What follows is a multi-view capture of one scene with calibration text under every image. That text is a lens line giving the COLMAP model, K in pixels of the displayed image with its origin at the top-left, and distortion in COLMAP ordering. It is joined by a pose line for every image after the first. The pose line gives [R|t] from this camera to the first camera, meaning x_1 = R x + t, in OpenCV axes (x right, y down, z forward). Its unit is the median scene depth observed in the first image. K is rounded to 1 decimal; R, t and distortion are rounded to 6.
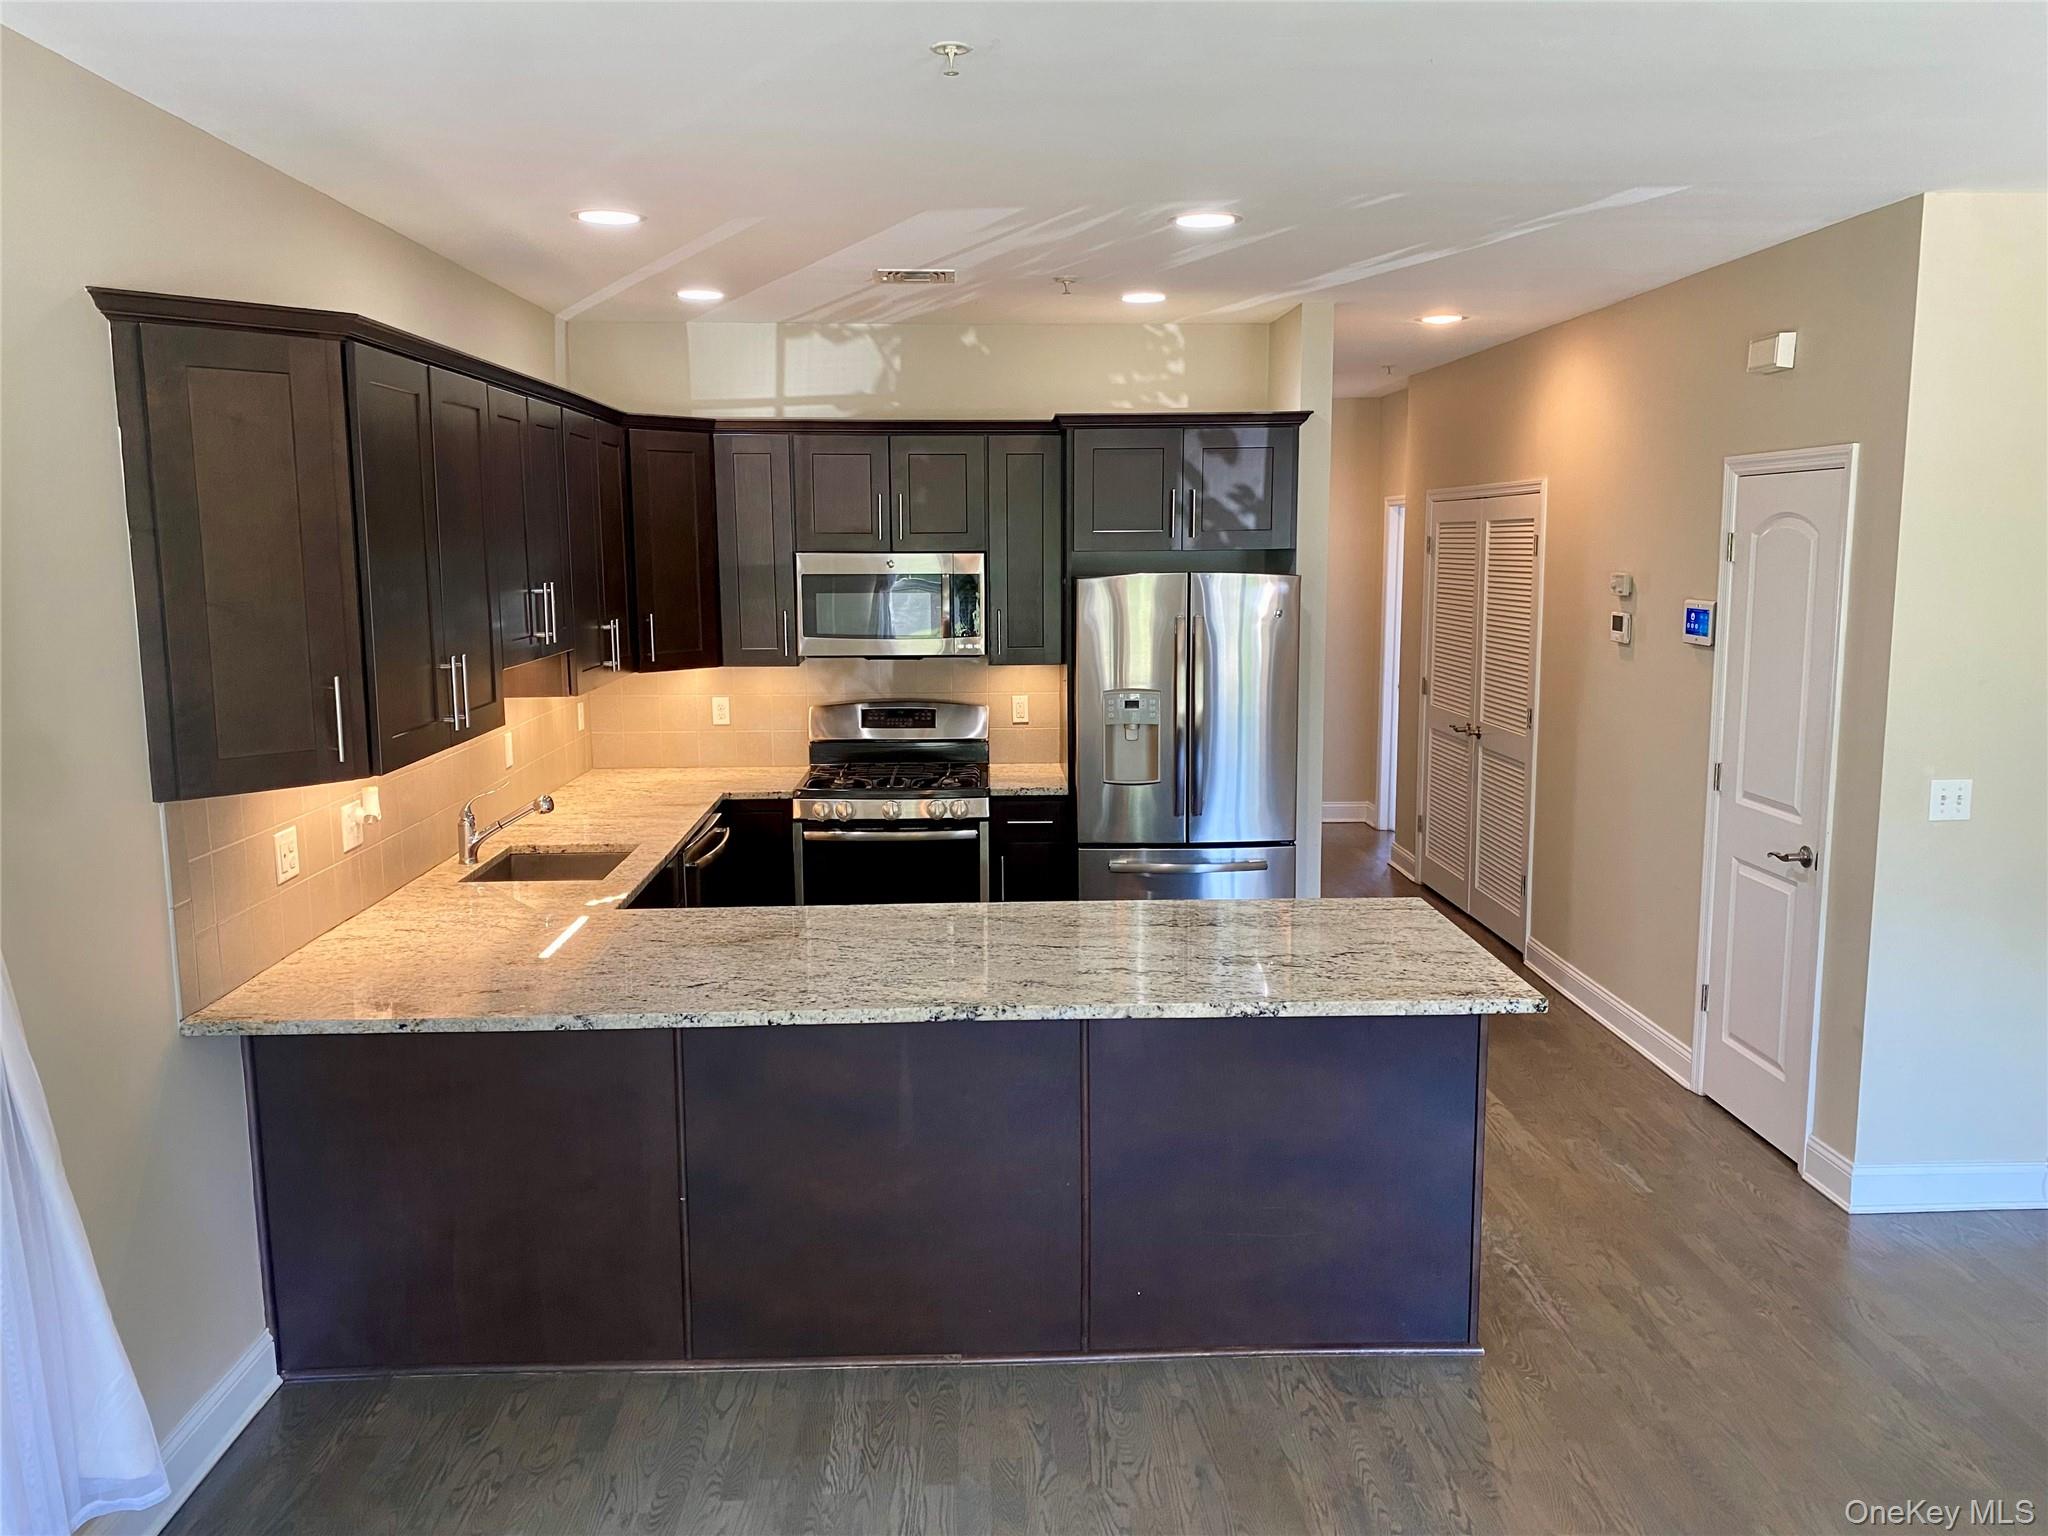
lens RADIAL K [[1537.5, 0, 1024.0], [0, 1537.5, 768.0], [0, 0, 1]] dist [0.046046, -0.001887]
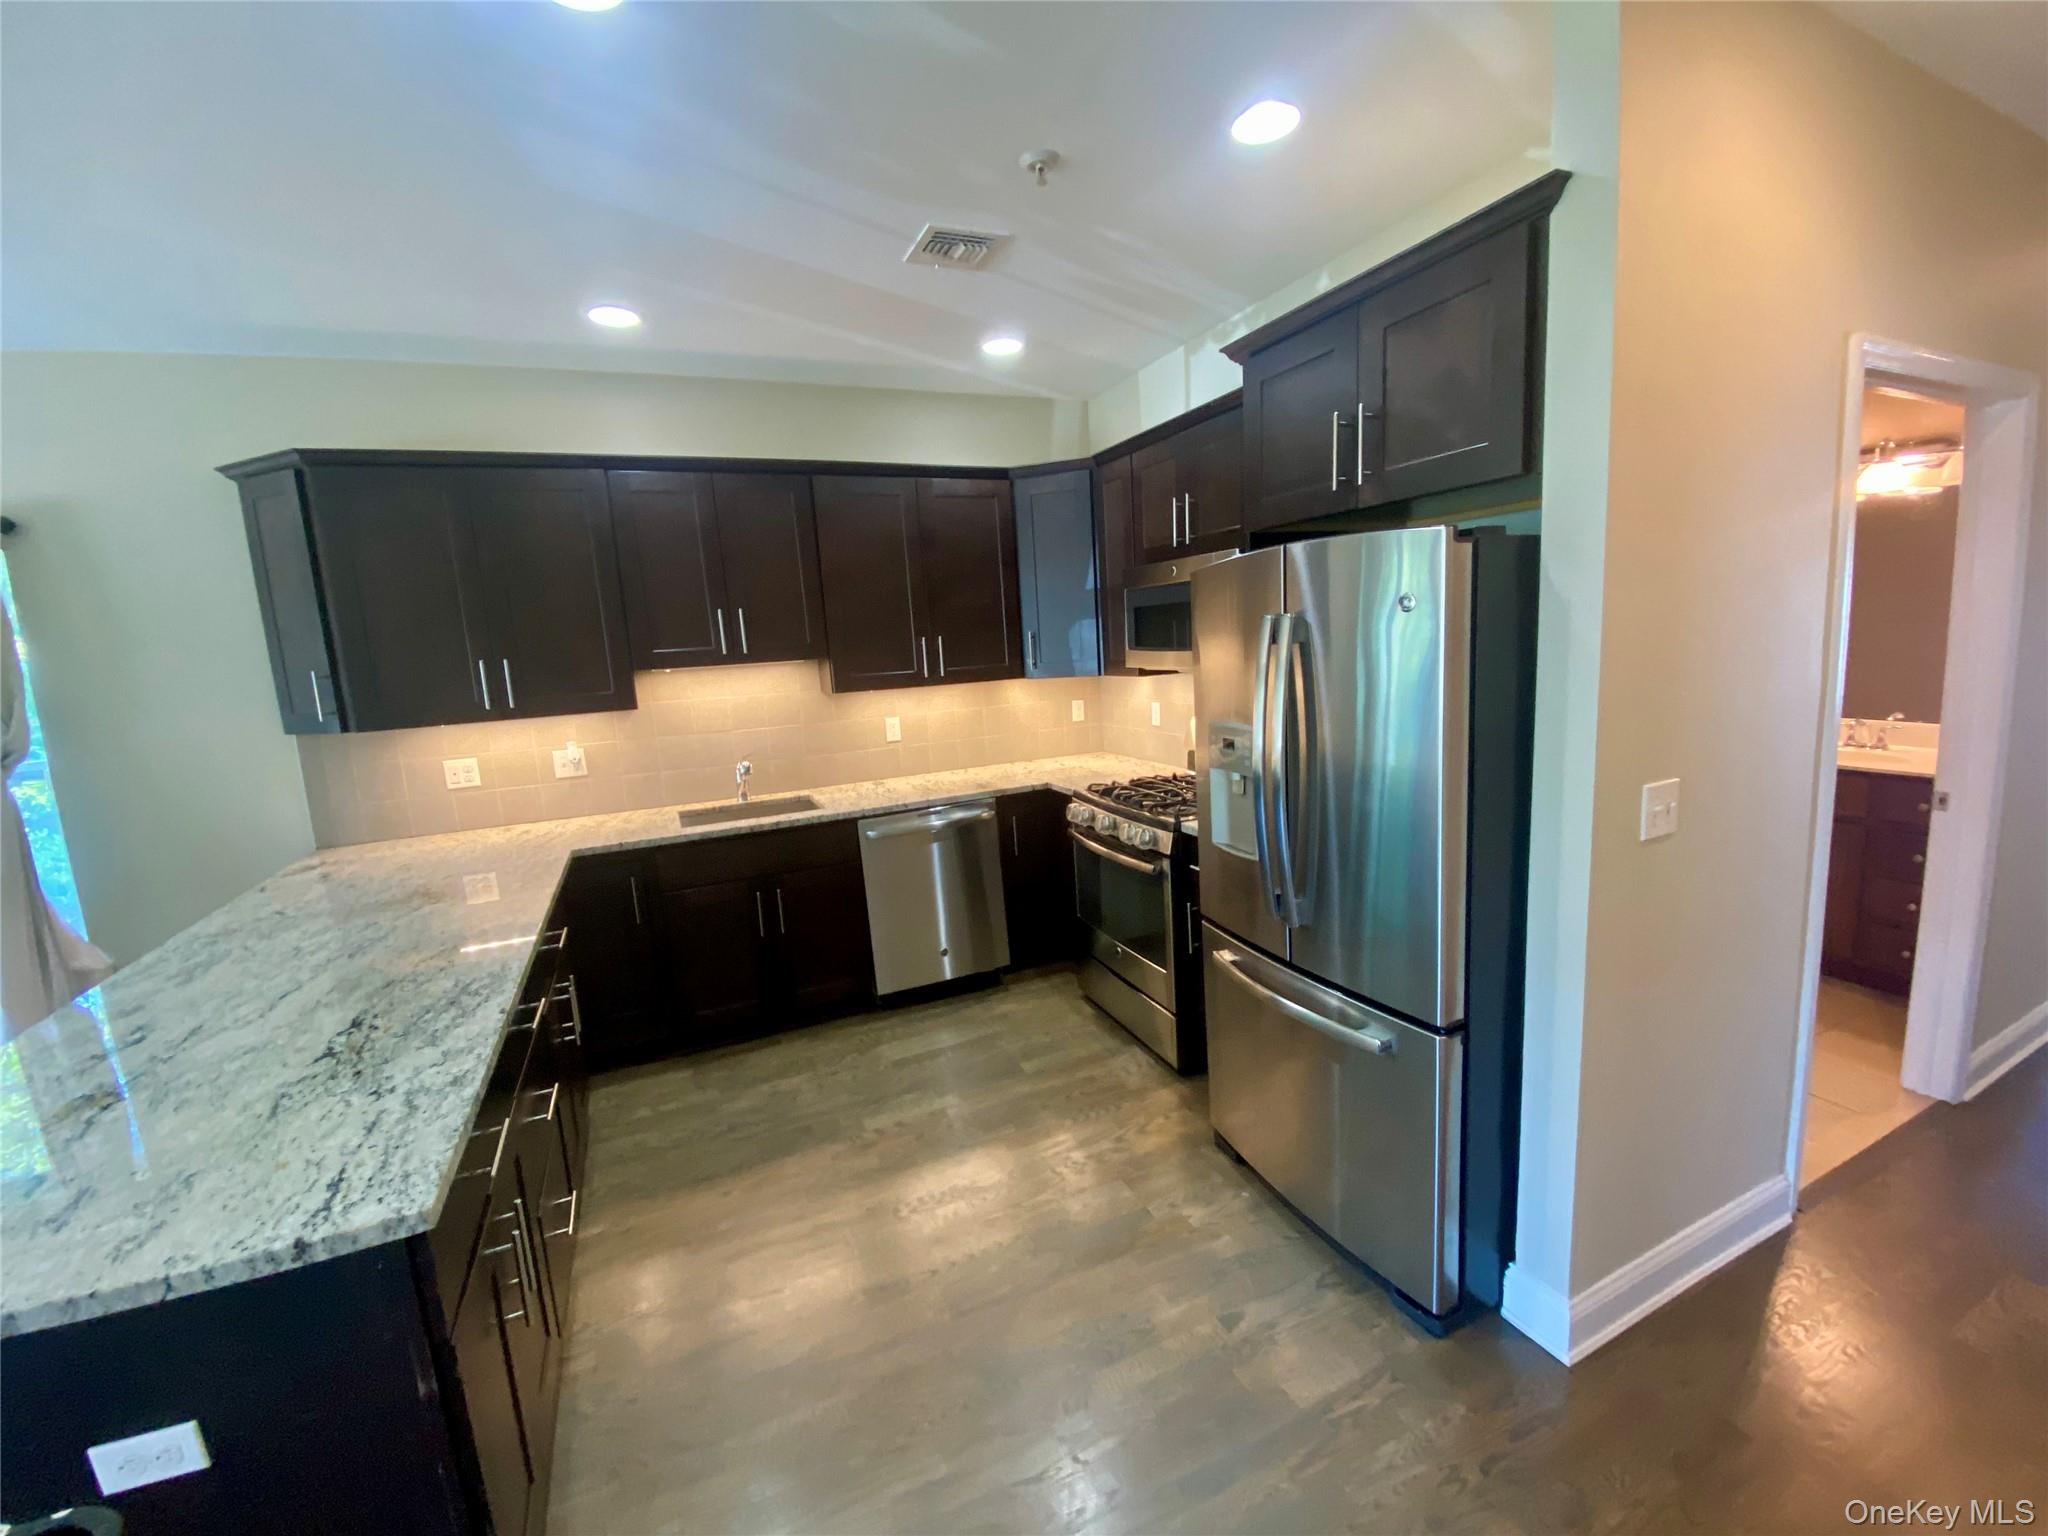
lens RADIAL K [[830.7, 0, 1014.1], [0, 830.7, 764.5], [0, 0, 1]] dist [0.019150, -0.022769]
pose [[0.381994, 0.129751, -0.915011, 0.378109], [-0.081000, 0.990985, 0.106709, -0.064028], [0.920608, 0.033354, 0.389060, 0.750051]]
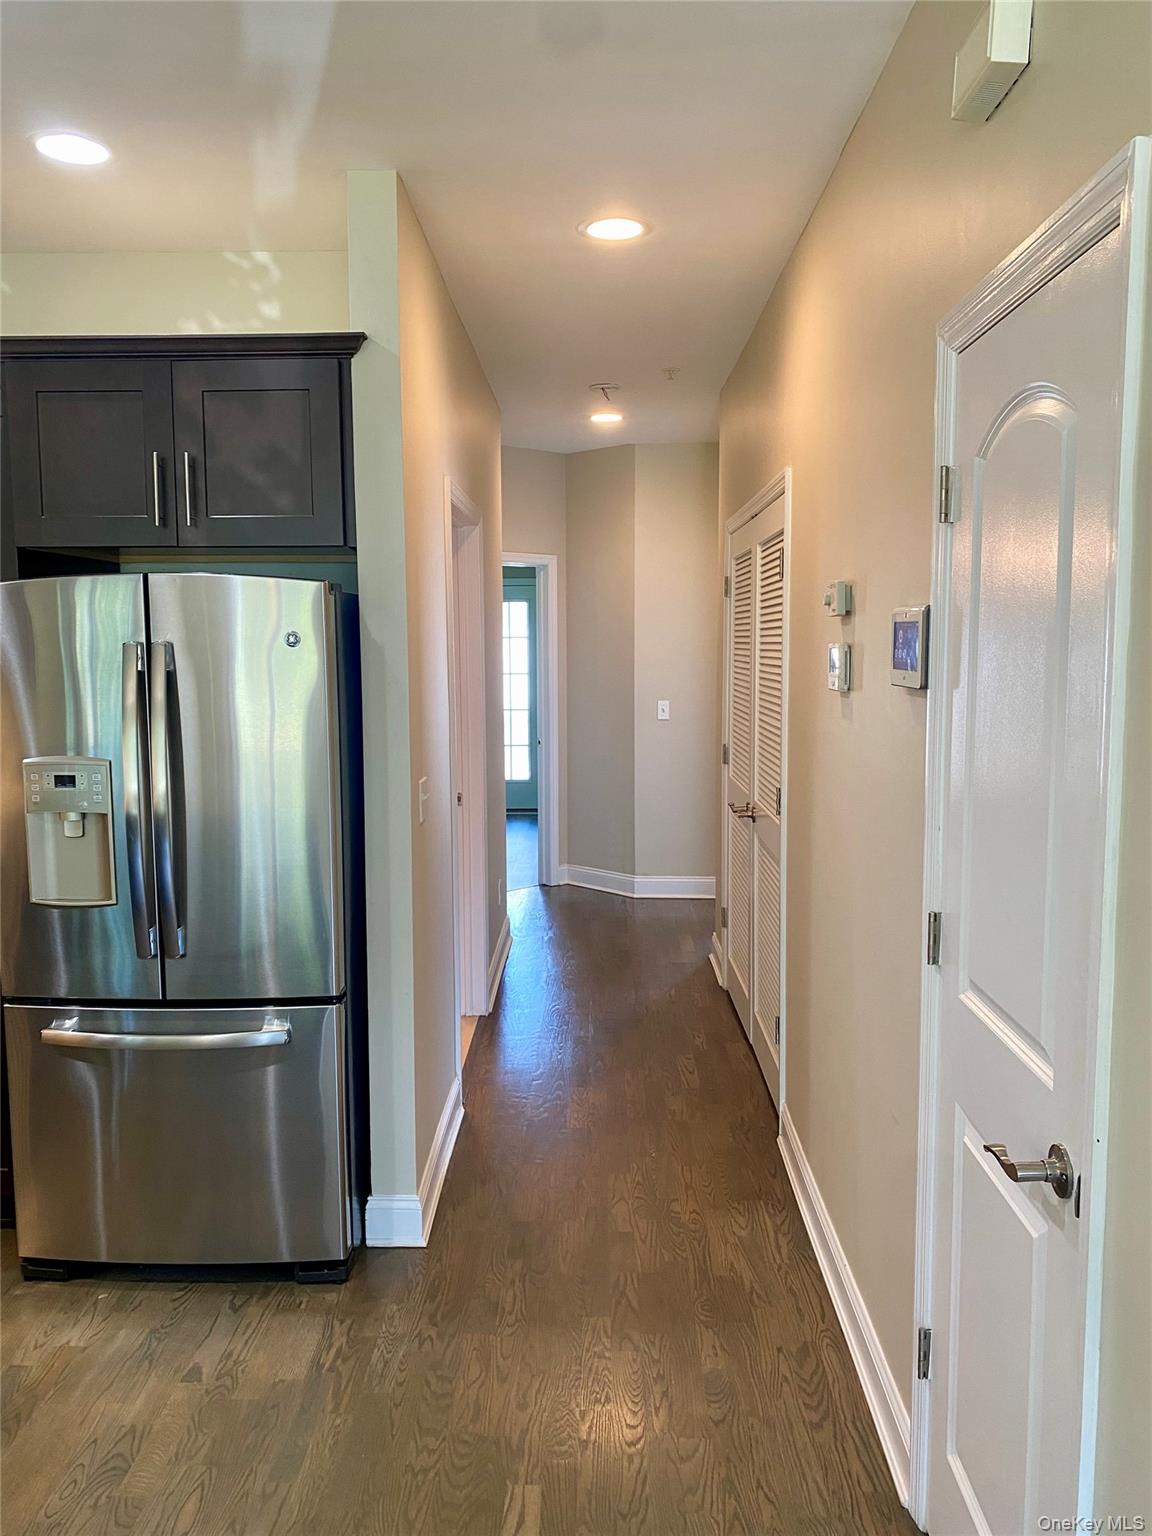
lens RADIAL K [[1153.1, 0, 576.0], [0, 1153.1, 768.0], [0, 0, 1]] dist [0.046046, -0.001887]
pose [[0.998631, 0.009729, -0.051391, 0.301435], [-0.011649, 0.999240, -0.037199, -0.030824], [0.050990, 0.037747, 0.997986, 0.523273]]
